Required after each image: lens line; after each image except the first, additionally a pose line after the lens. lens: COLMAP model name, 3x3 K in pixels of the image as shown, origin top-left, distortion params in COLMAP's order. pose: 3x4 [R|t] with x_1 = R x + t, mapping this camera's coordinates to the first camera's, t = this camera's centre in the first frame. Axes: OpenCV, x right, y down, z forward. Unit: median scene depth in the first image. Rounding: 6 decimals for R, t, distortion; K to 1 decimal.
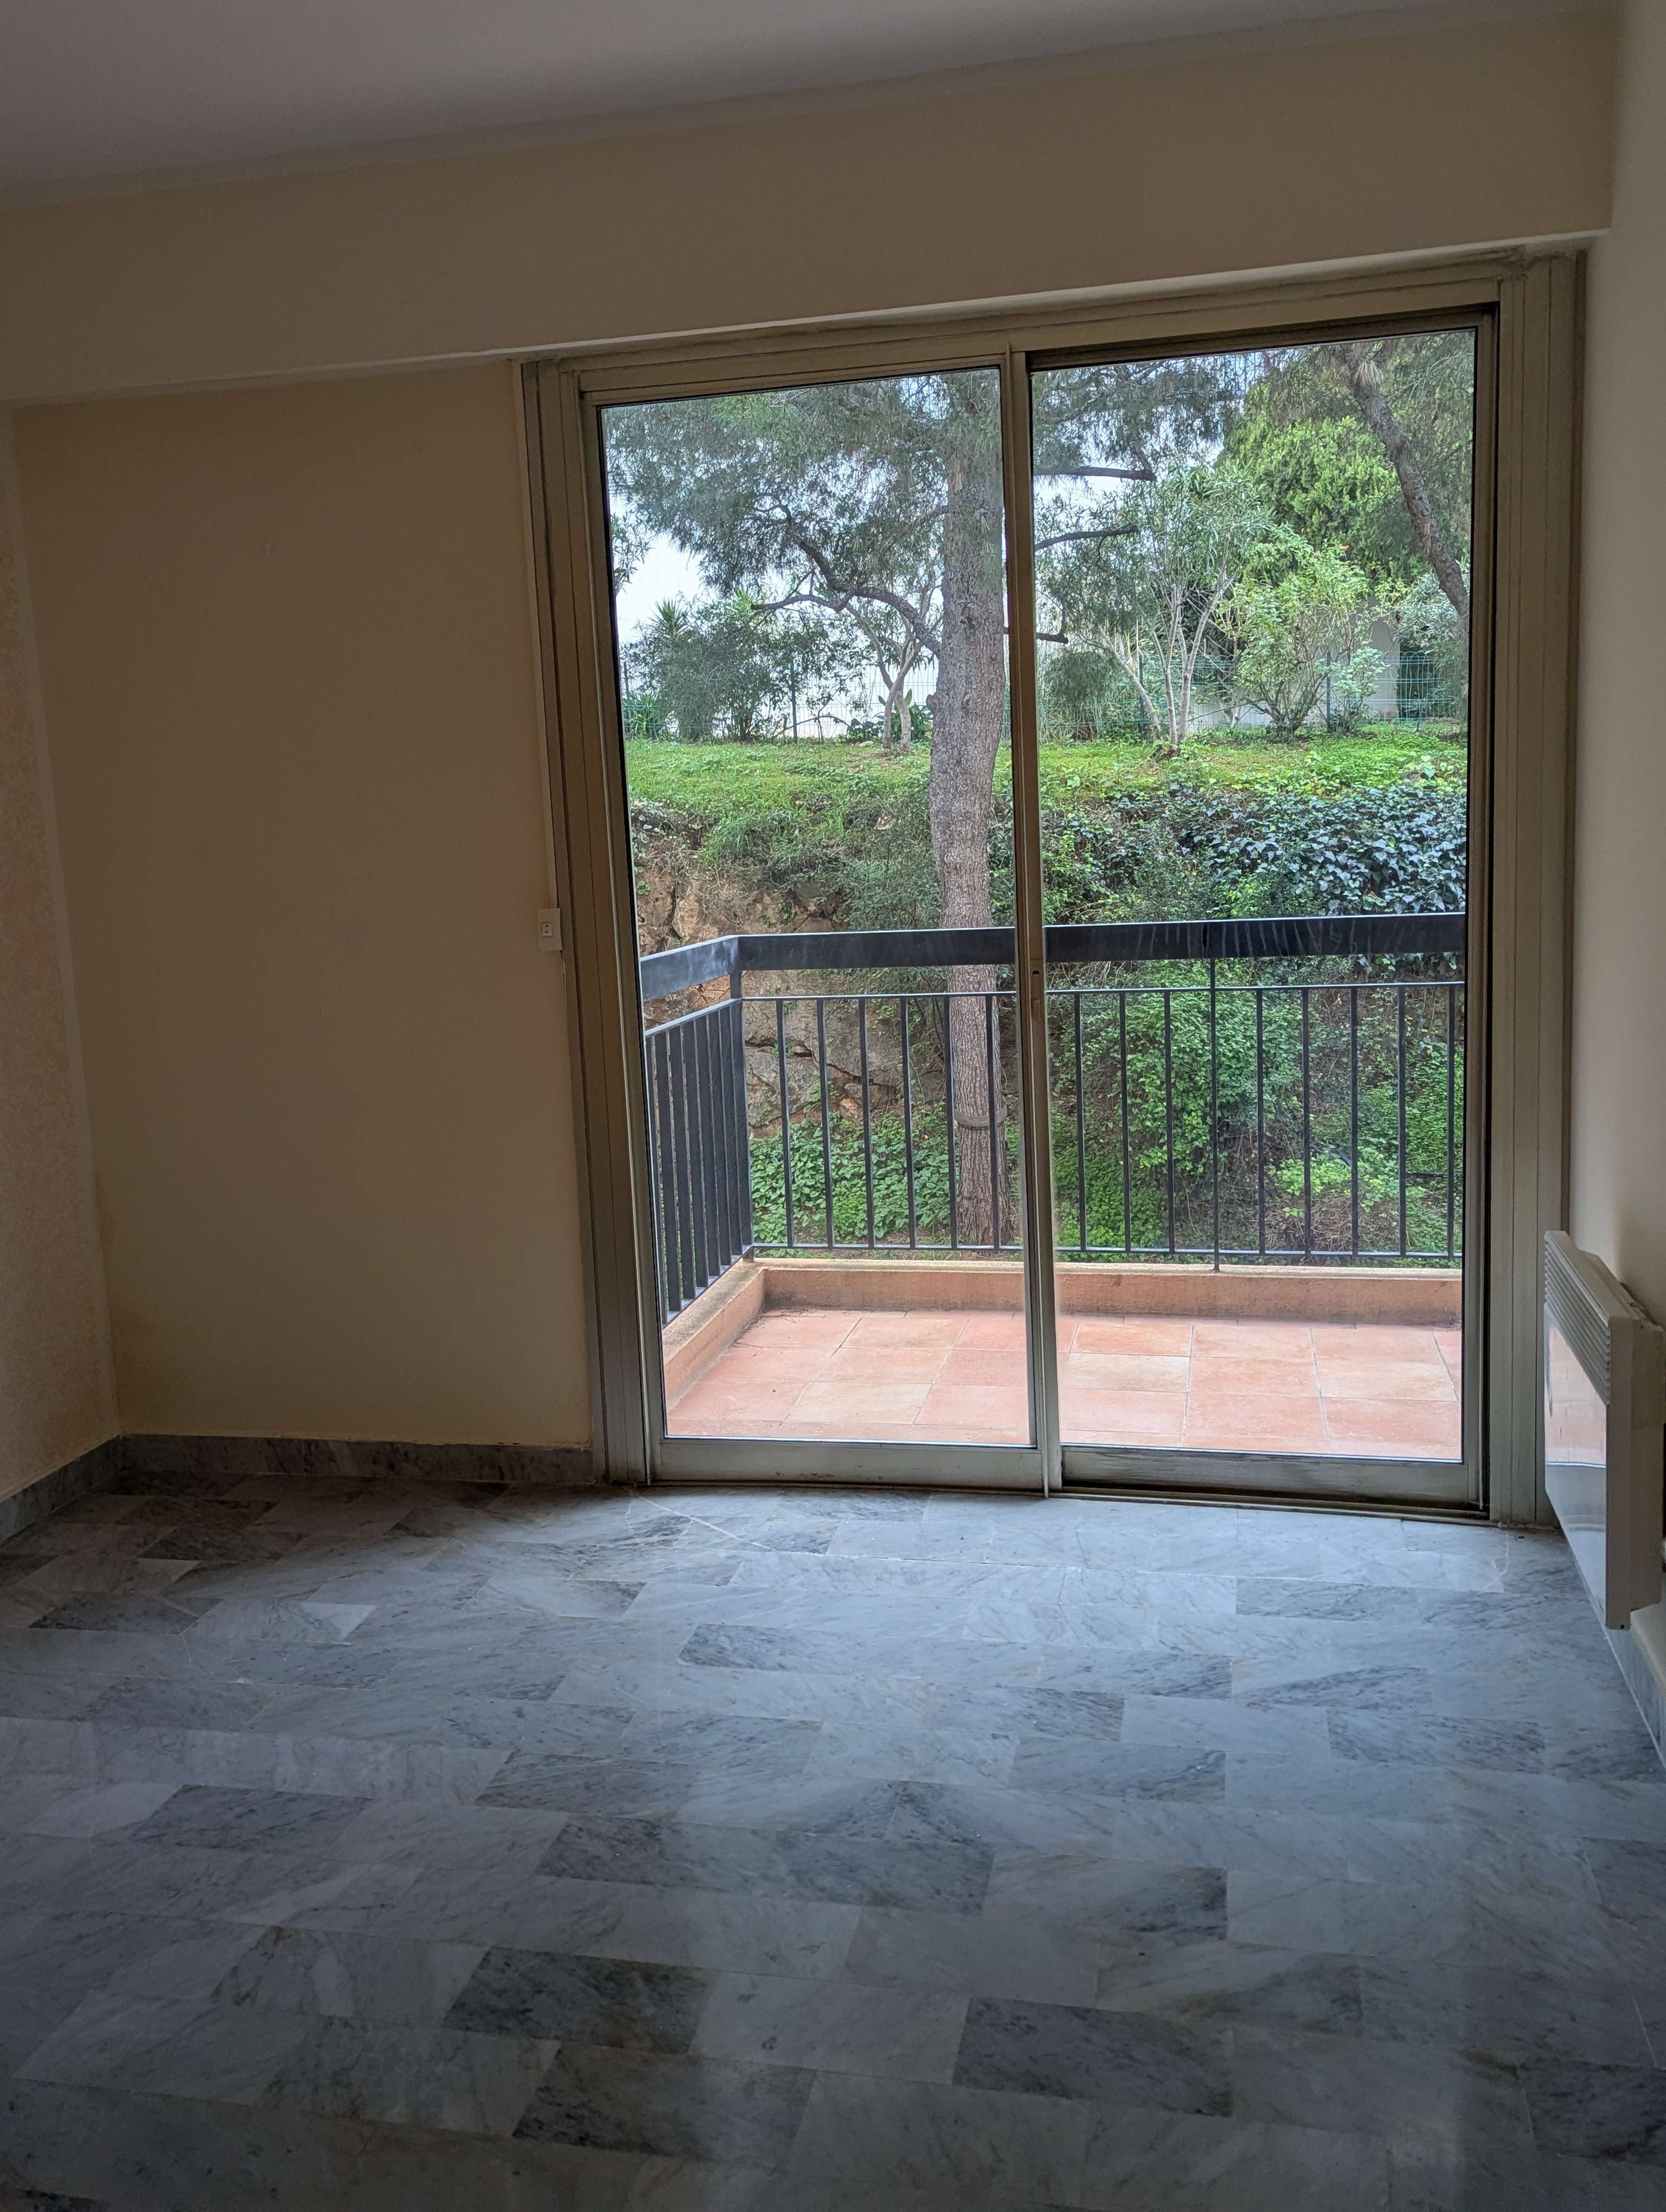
lens RADIAL K [[1804.0, 0, 822.4], [0, 1804.0, 1083.4], [0, 0, 1]] dist [0.043053, -0.004962]
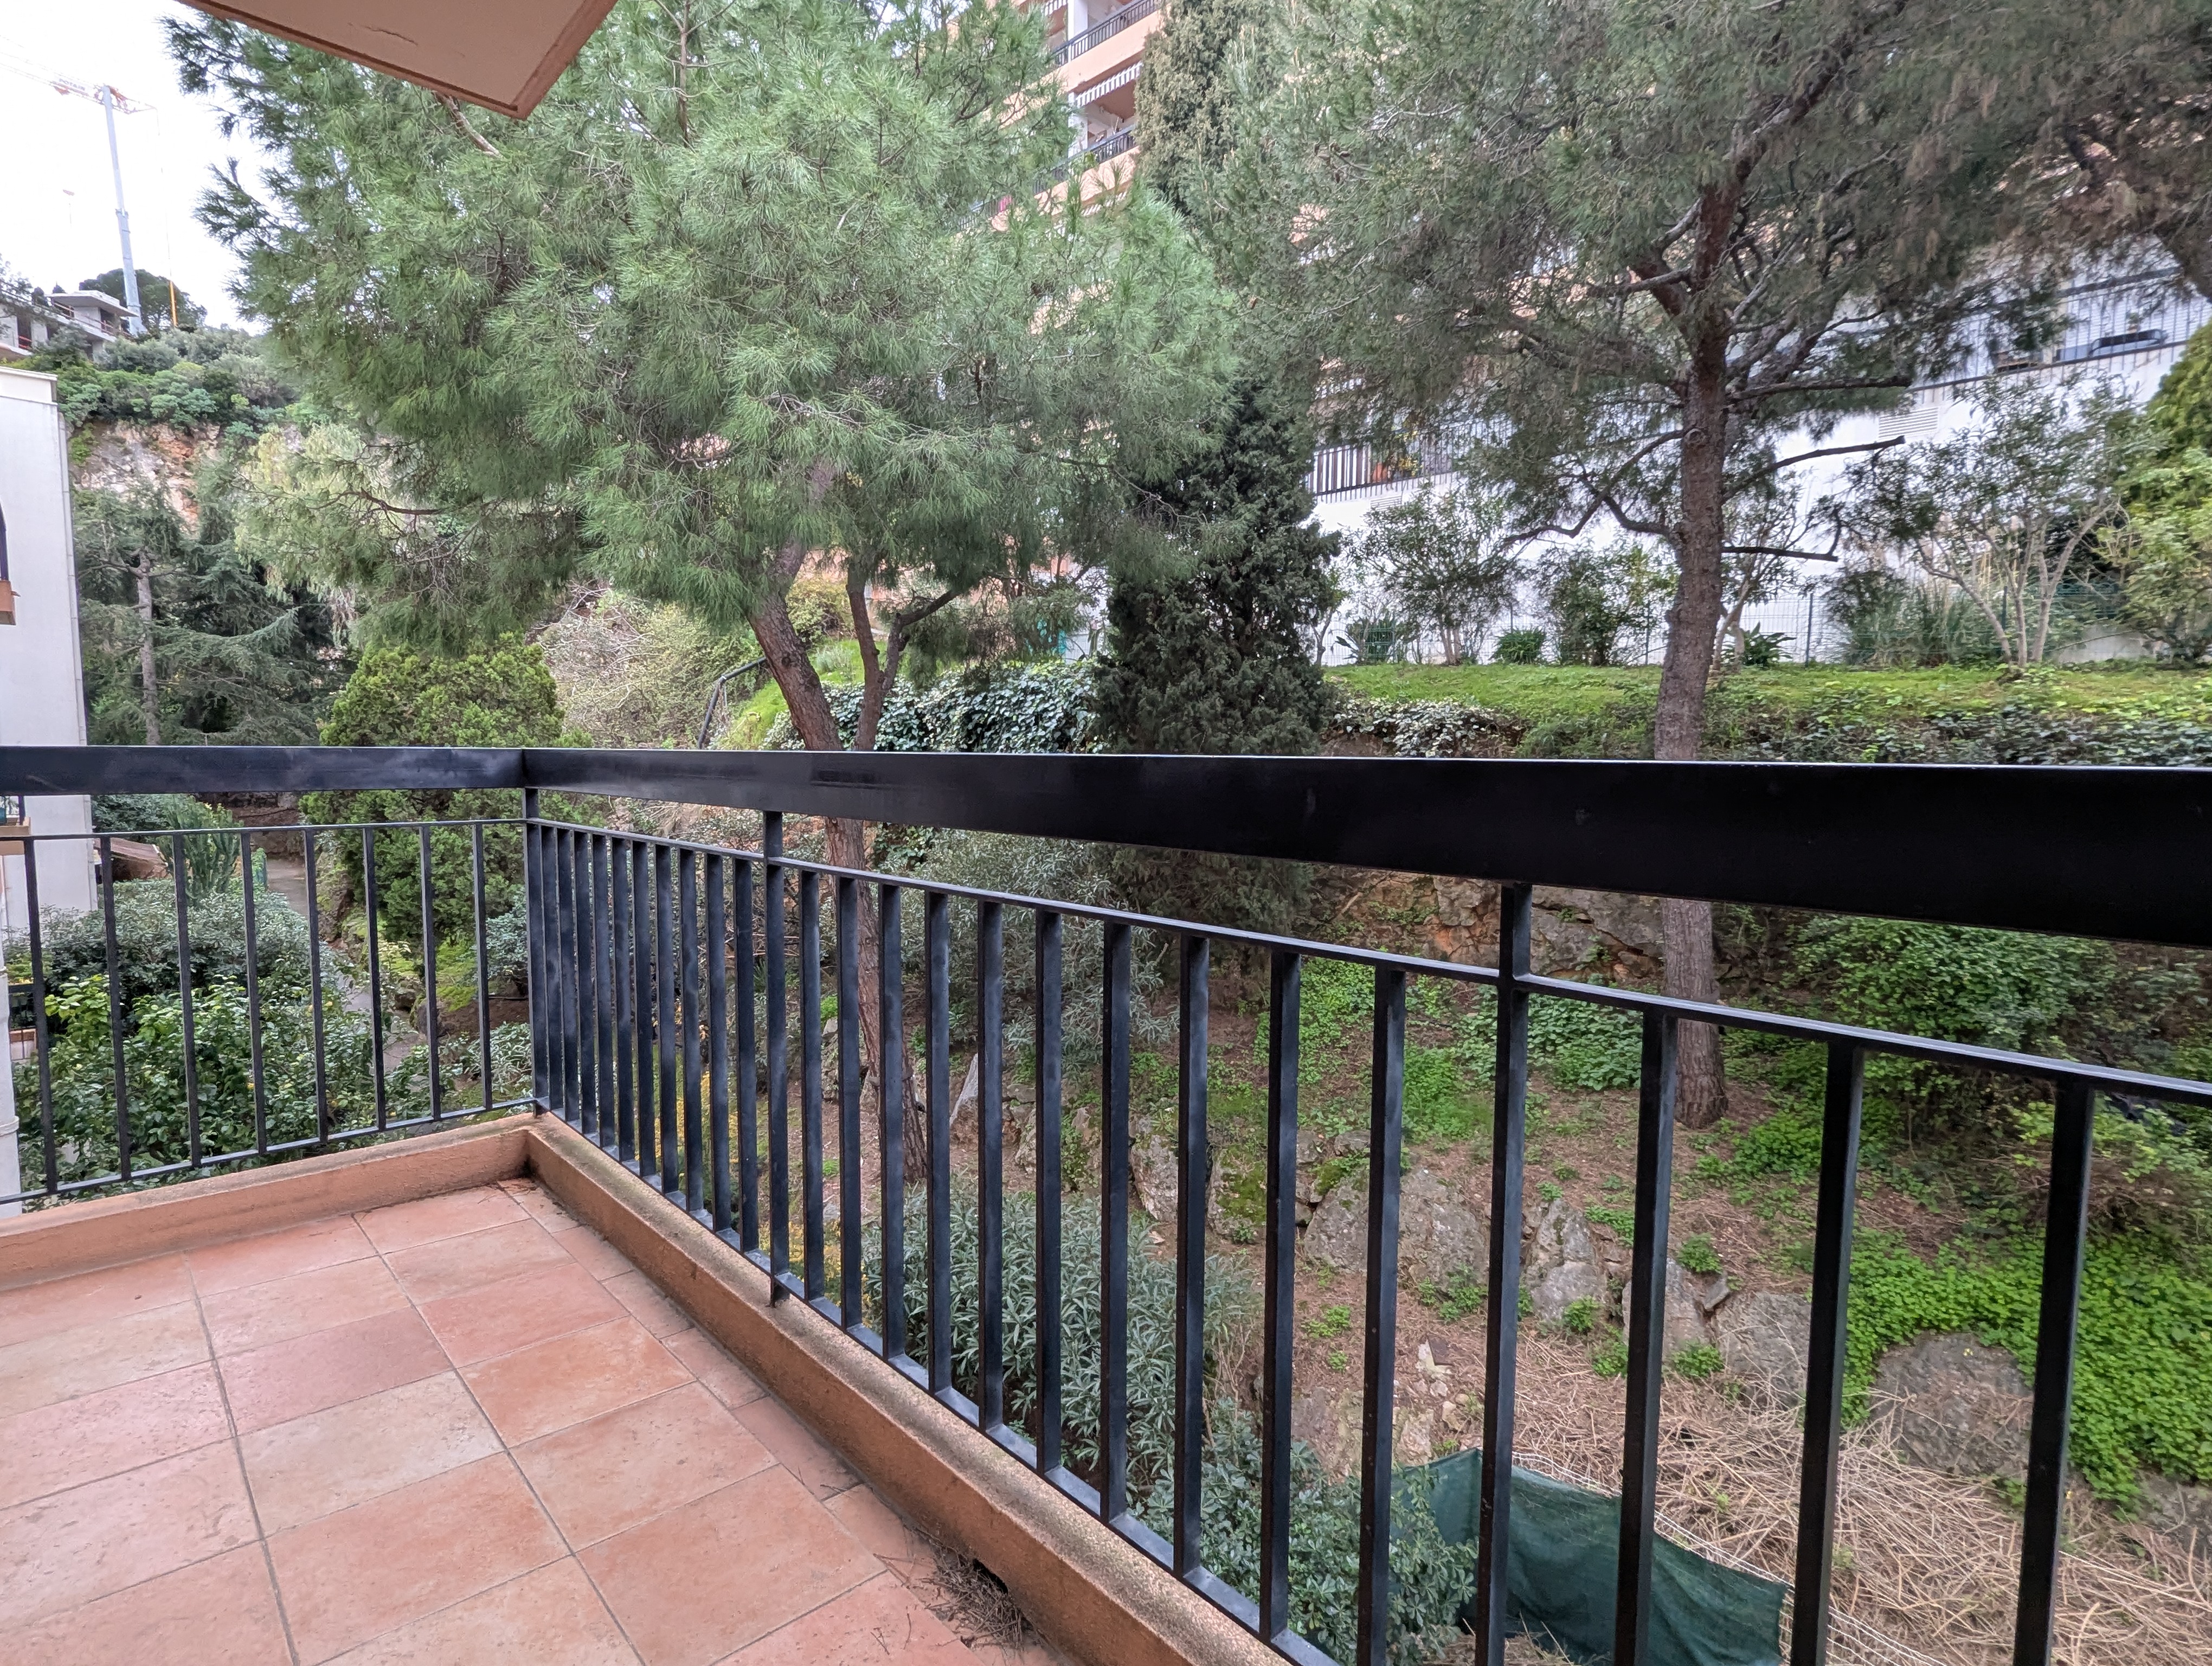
lens RADIAL K [[1137.1, 0, 1109.0], [0, 1137.1, 845.3], [0, 0, 1]] dist [-0.000733, 0.000865]
pose [[0.823154, 0.096330, -0.559587, 0.141716], [-0.124348, 0.992165, -0.012121, -0.017270], [0.554035, 0.079561, 0.828683, 0.196909]]
